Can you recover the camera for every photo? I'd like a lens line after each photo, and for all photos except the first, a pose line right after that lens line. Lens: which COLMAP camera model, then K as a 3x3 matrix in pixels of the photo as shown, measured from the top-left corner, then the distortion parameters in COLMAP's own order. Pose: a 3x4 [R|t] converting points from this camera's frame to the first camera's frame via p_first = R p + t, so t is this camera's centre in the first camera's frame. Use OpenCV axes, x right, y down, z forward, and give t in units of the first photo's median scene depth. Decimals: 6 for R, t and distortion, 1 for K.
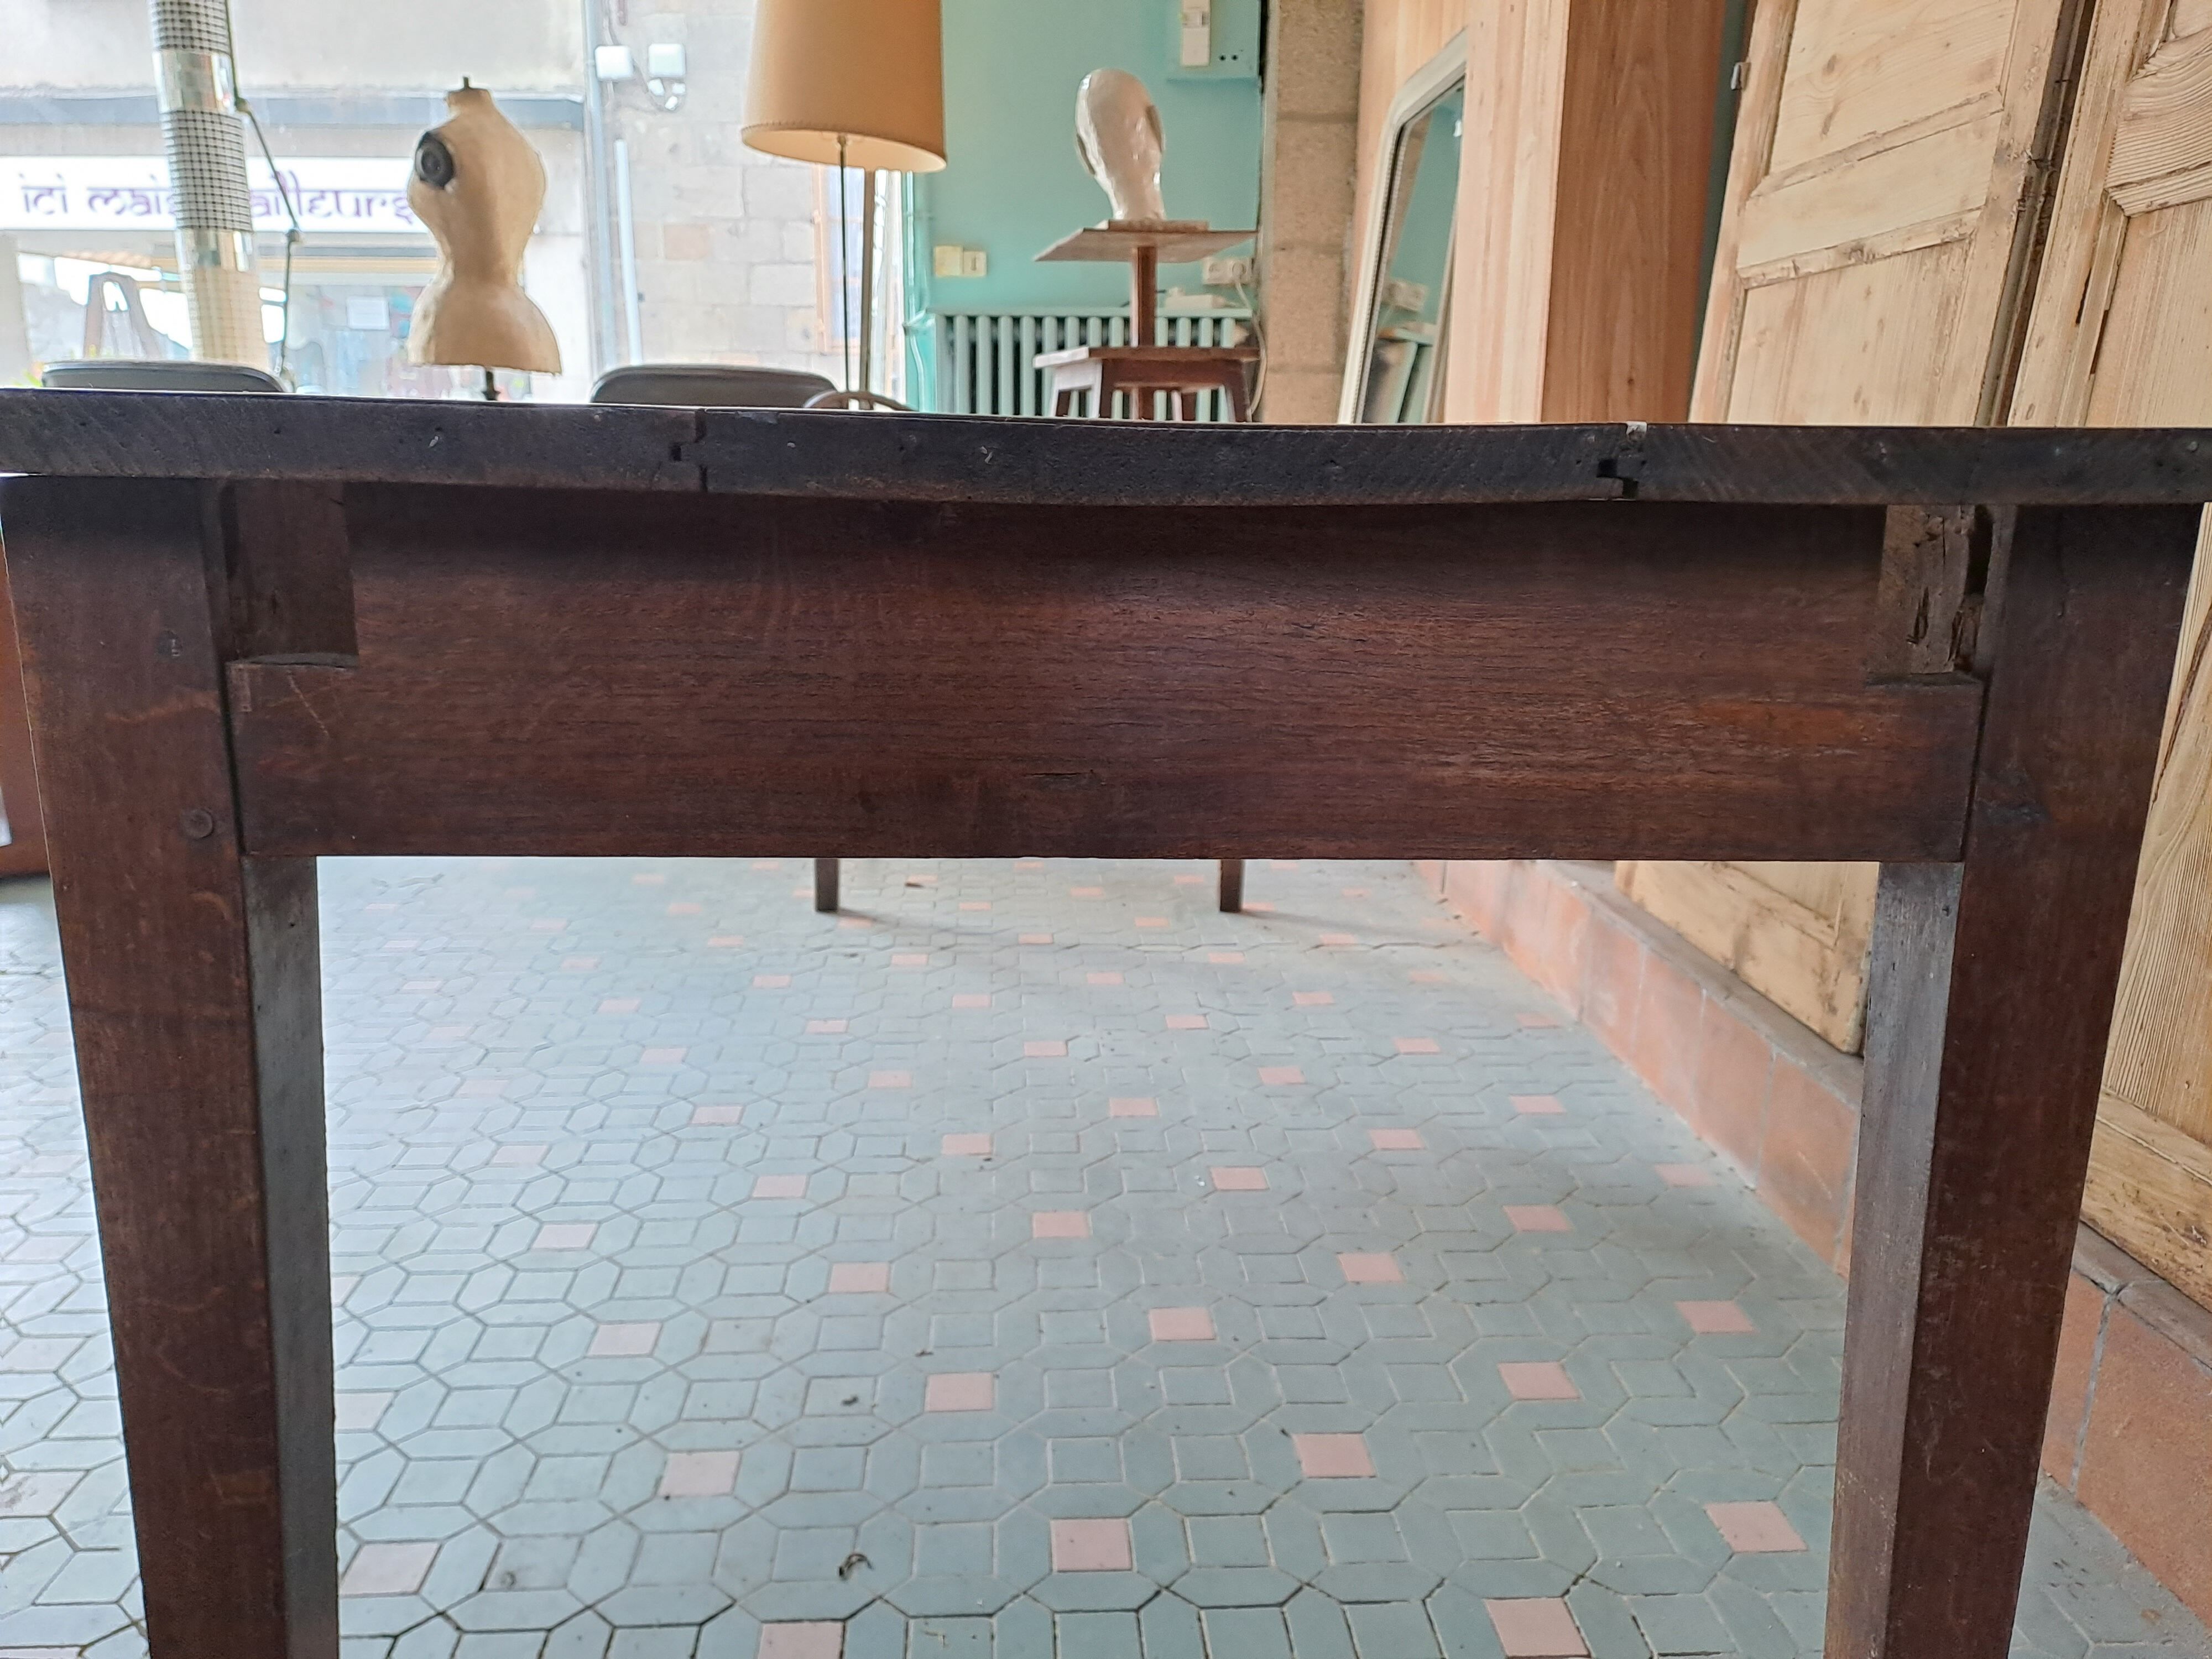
lens RADIAL K [[1628.0, 0, 1101.4], [0, 1628.0, 840.1], [0, 0, 1]] dist [0.041810, -0.011218]
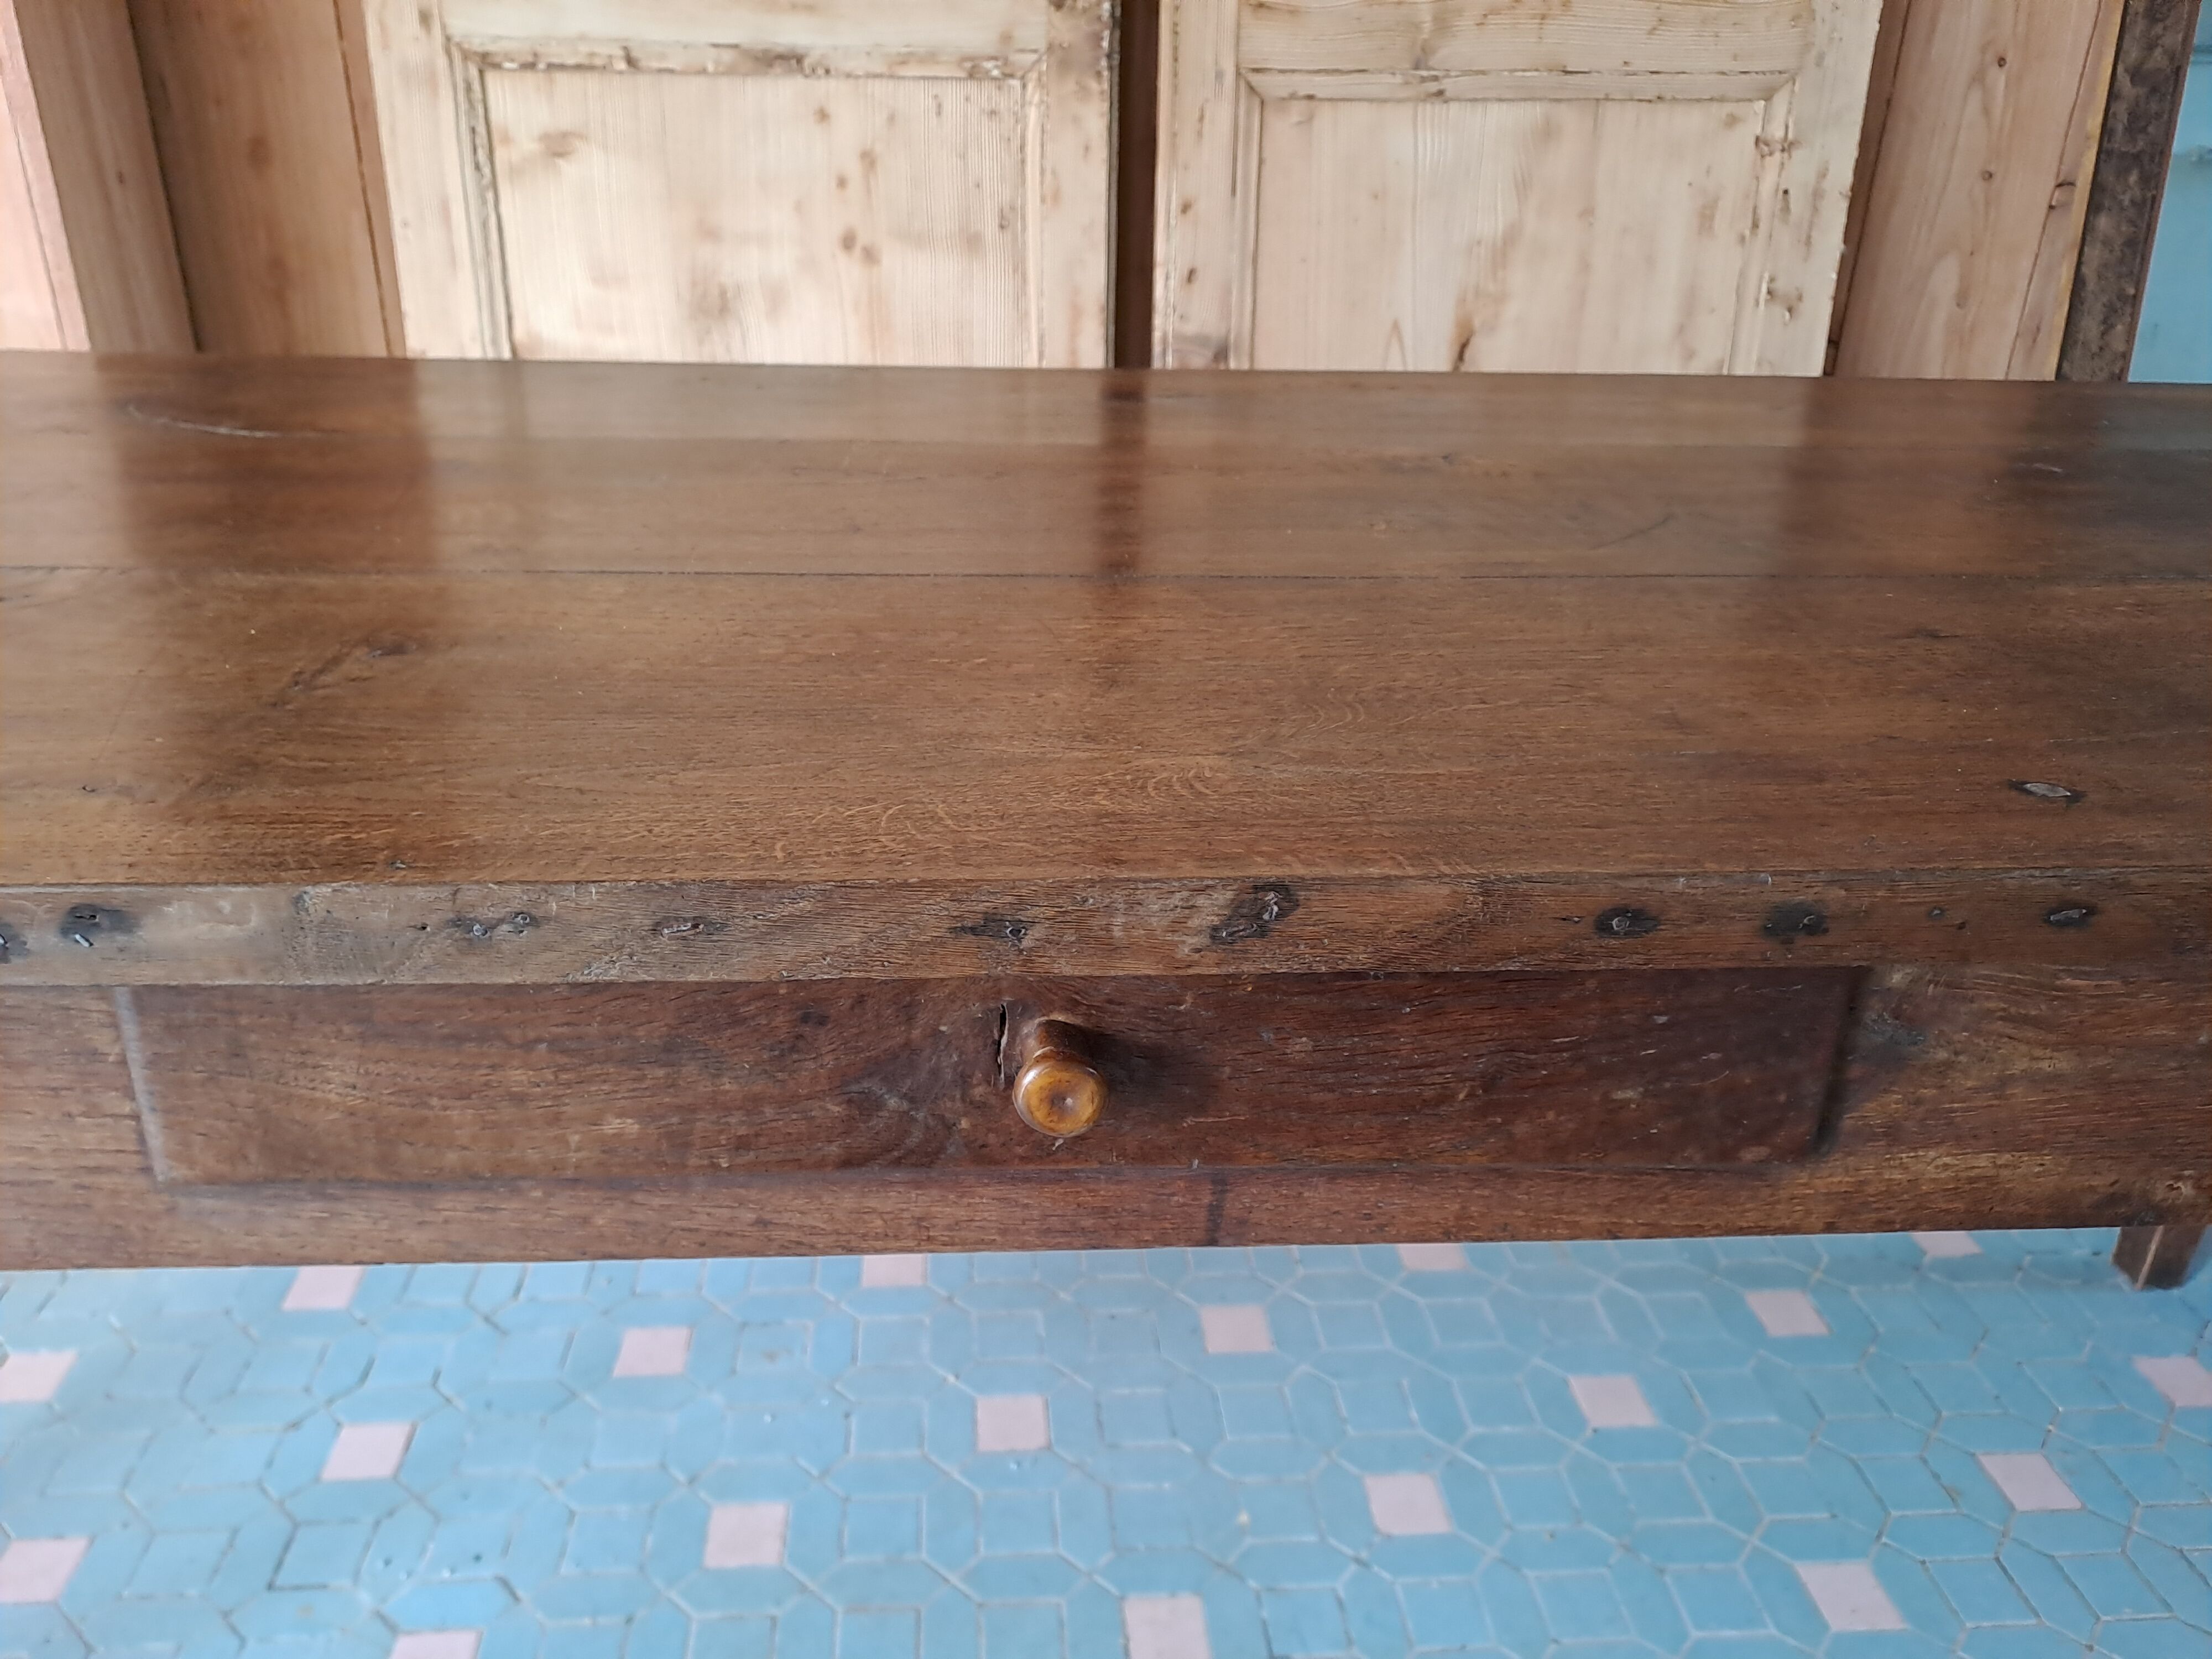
lens RADIAL K [[1628.0, 0, 1101.4], [0, 1628.0, 840.1], [0, 0, 1]] dist [0.041810, -0.011218]
pose [[-0.010857, -0.428937, 0.903269, -0.367027], [0.213802, 0.881437, 0.421139, -0.253490], [-0.976817, 0.197693, 0.082137, 0.664275]]
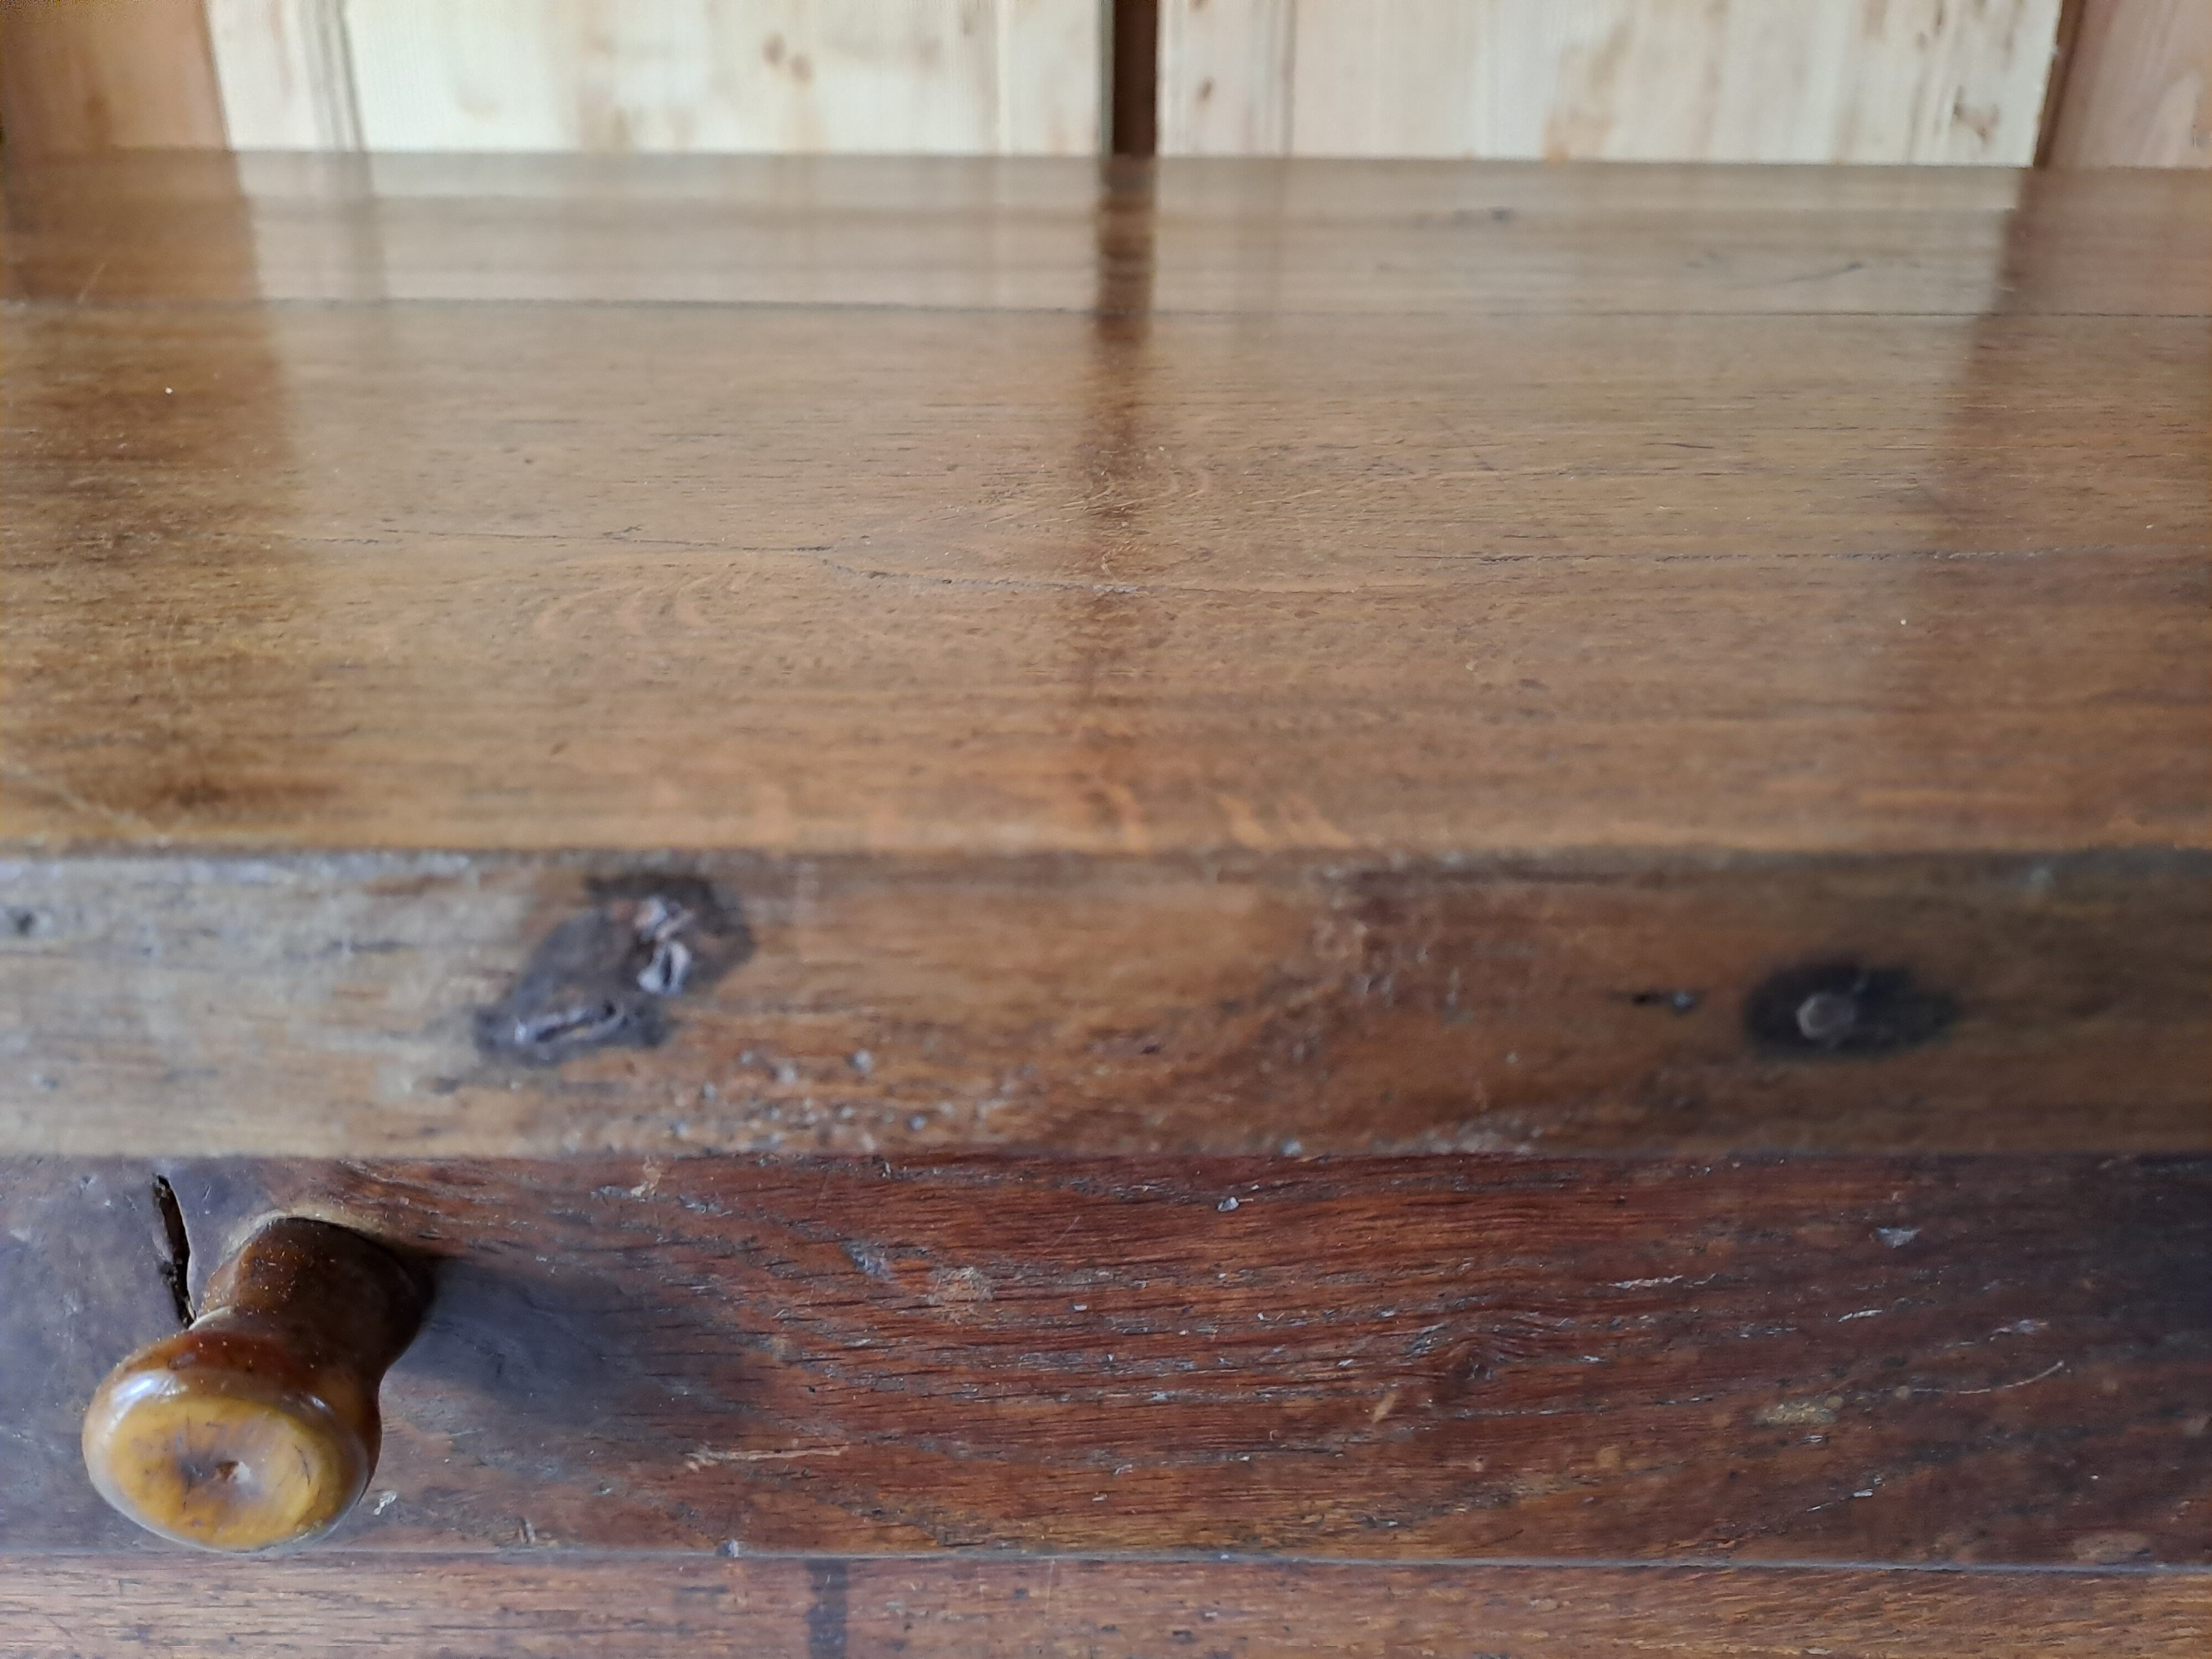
lens RADIAL K [[1721.9, 0, 1107.1], [0, 1721.9, 892.0], [0, 0, 1]] dist [-0.003853, -0.000303]
pose [[0.032932, -0.464651, 0.884881, -0.268602], [0.222395, 0.866571, 0.446760, -0.197577], [-0.974400, 0.182080, 0.131874, 0.642379]]
